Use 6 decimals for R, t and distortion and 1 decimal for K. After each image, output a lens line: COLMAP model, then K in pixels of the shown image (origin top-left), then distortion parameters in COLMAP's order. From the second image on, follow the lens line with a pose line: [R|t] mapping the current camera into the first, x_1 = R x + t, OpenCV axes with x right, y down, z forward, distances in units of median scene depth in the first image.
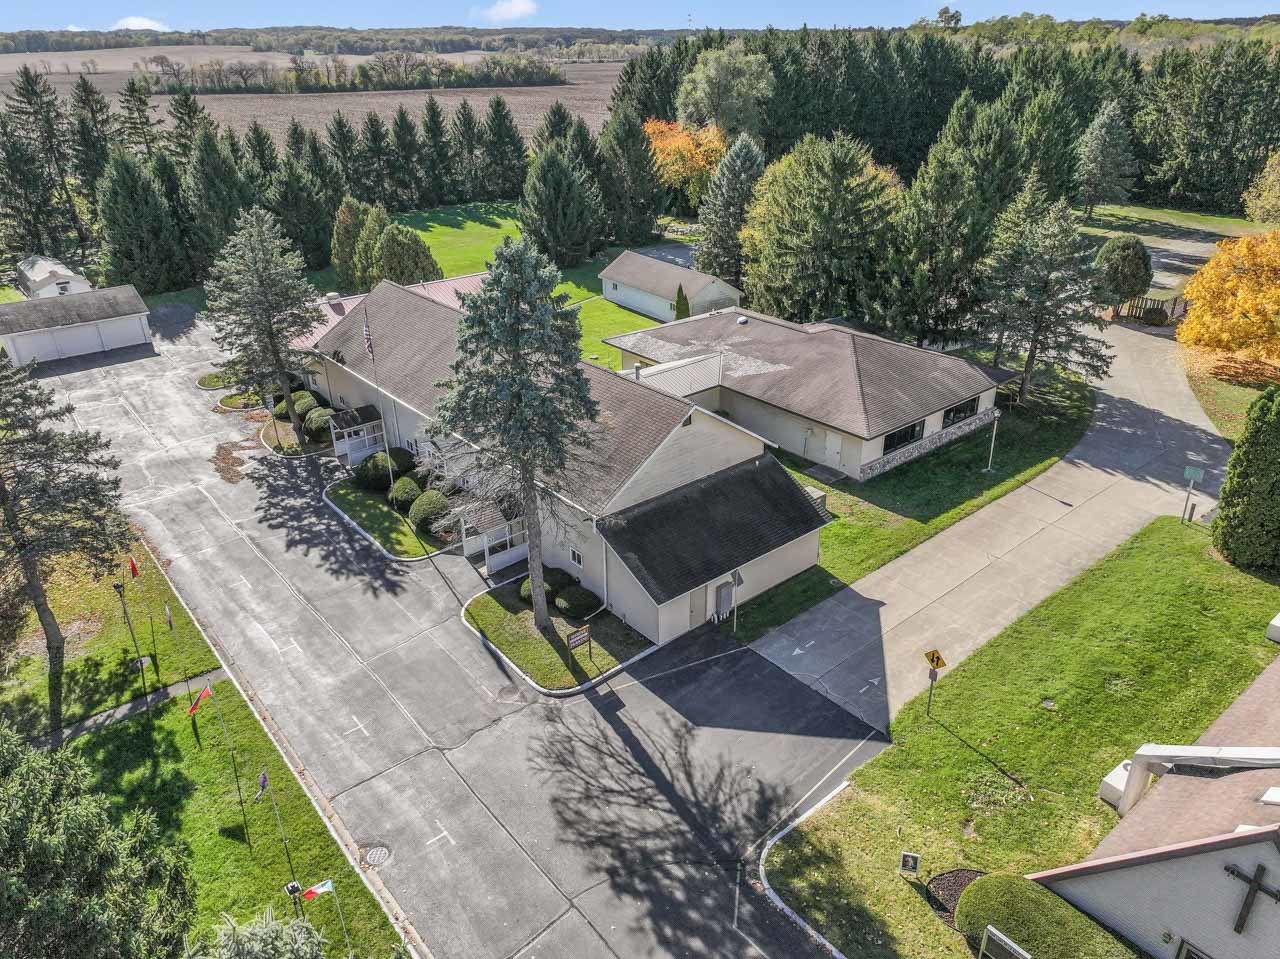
lens RADIAL K [[895.3, 0, 647.0], [0, 895.3, 476.5], [0, 0, 1]] dist [-0.006577, 0.018751]
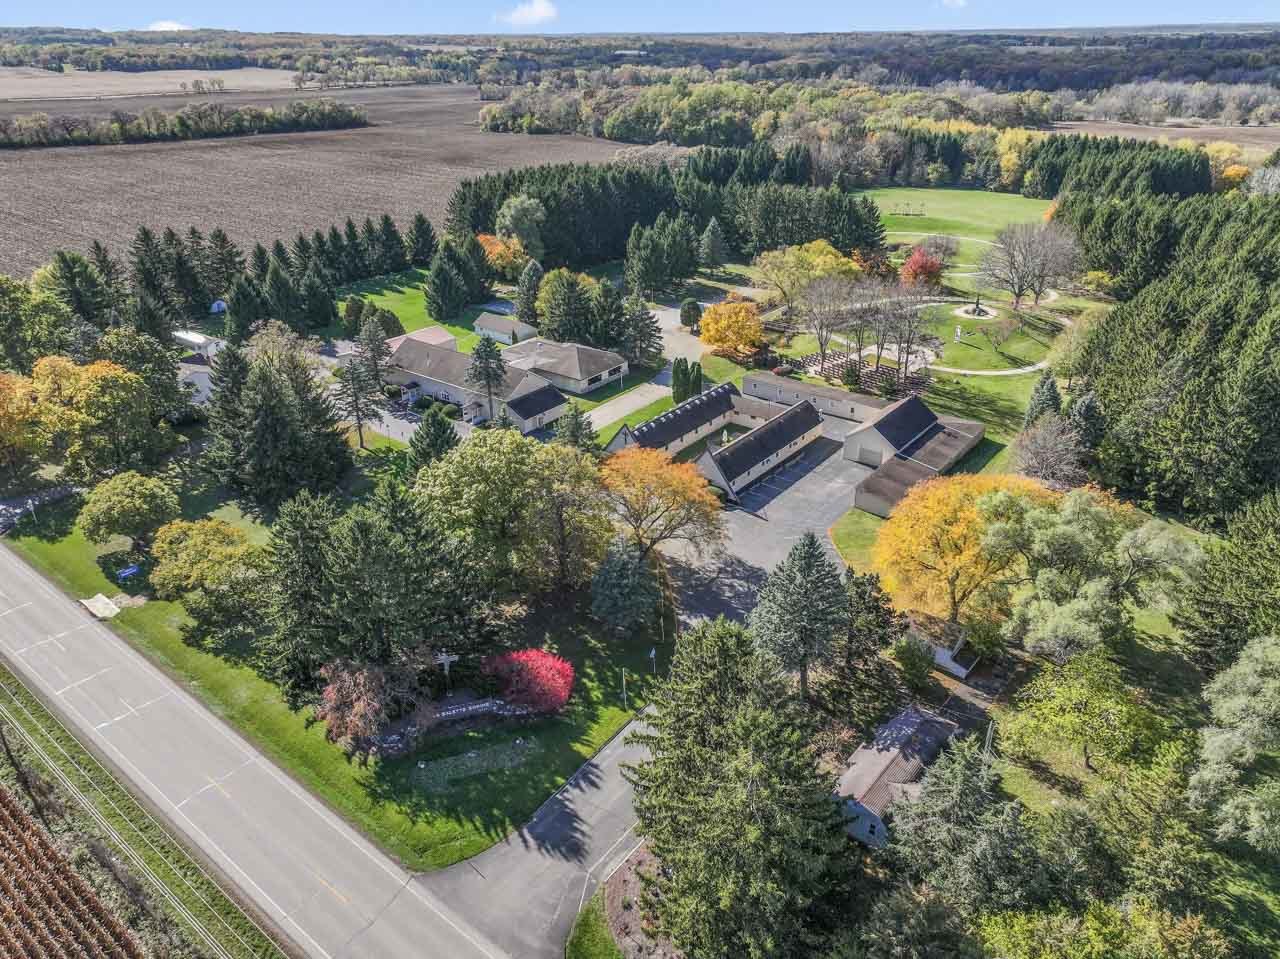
lens RADIAL K [[895.3, 0, 647.0], [0, 895.3, 476.5], [0, 0, 1]] dist [-0.006577, 0.018751]
pose [[0.974443, -0.090765, 0.205483, -0.190405], [0.089967, 0.995857, 0.013244, 0.245772], [-0.205834, 0.005581, 0.978571, -1.923812]]
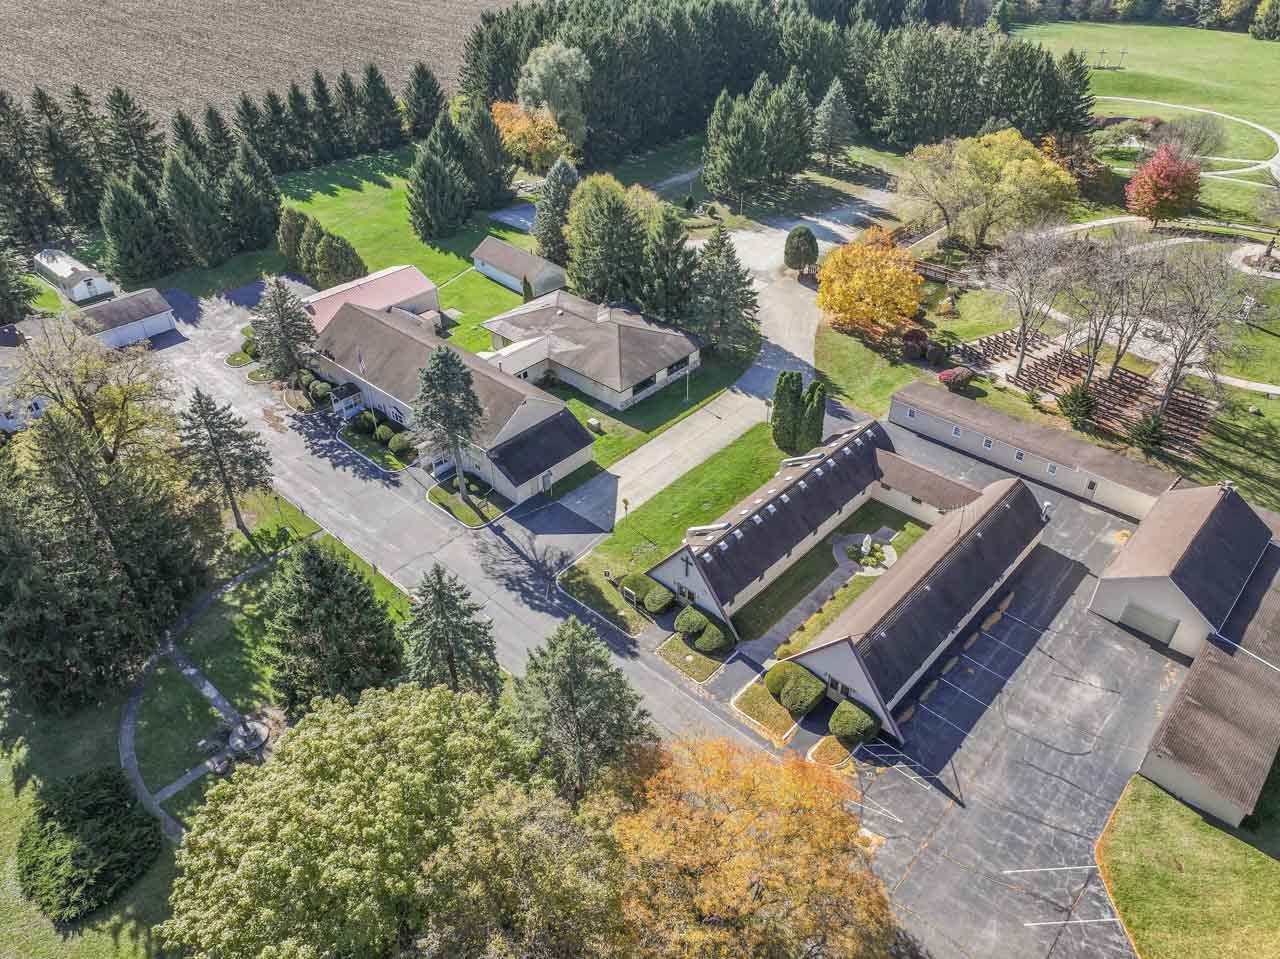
lens RADIAL K [[895.3, 0, 647.0], [0, 895.3, 476.5], [0, 0, 1]] dist [-0.006577, 0.018751]
pose [[0.990120, -0.075662, 0.118054, 0.048087], [0.053344, 0.981870, 0.181893, -0.183113], [-0.129677, -0.173799, 0.976206, -0.832180]]
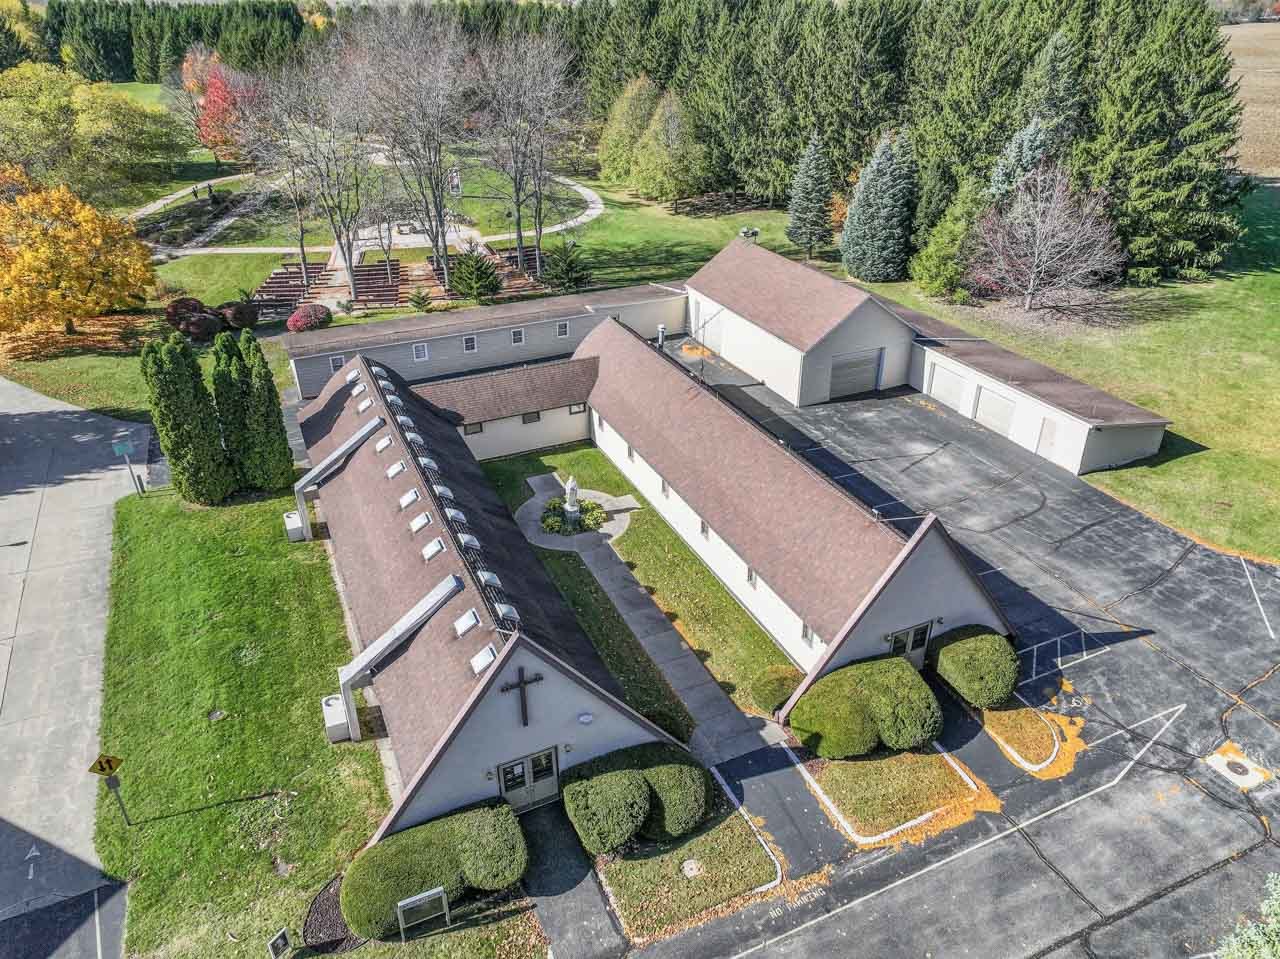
lens RADIAL K [[895.3, 0, 647.0], [0, 895.3, 476.5], [0, 0, 1]] dist [-0.006577, 0.018751]
pose [[0.248995, -0.453147, 0.855955, -0.072901], [0.421607, 0.846371, 0.325428, -0.041468], [-0.871923, 0.279846, 0.401792, 0.092195]]
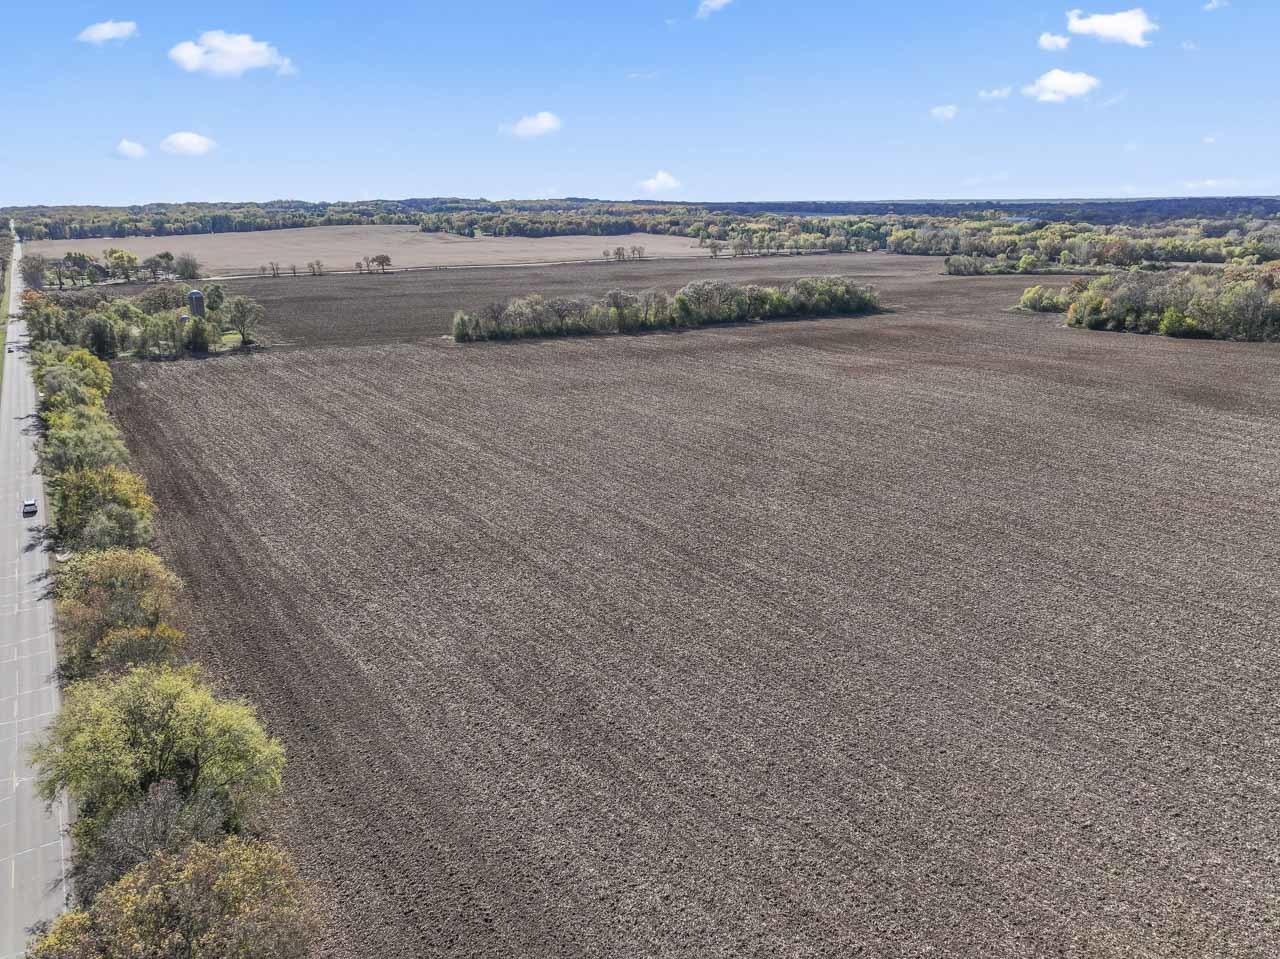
lens RADIAL K [[895.3, 0, 647.0], [0, 895.3, 476.5], [0, 0, 1]] dist [-0.006577, 0.018751]
pose [[0.996609, 0.030745, -0.076318, -2.545356], [-0.042229, 0.987206, -0.153754, -1.414006], [0.070614, 0.156455, 0.985158, 1.586153]]
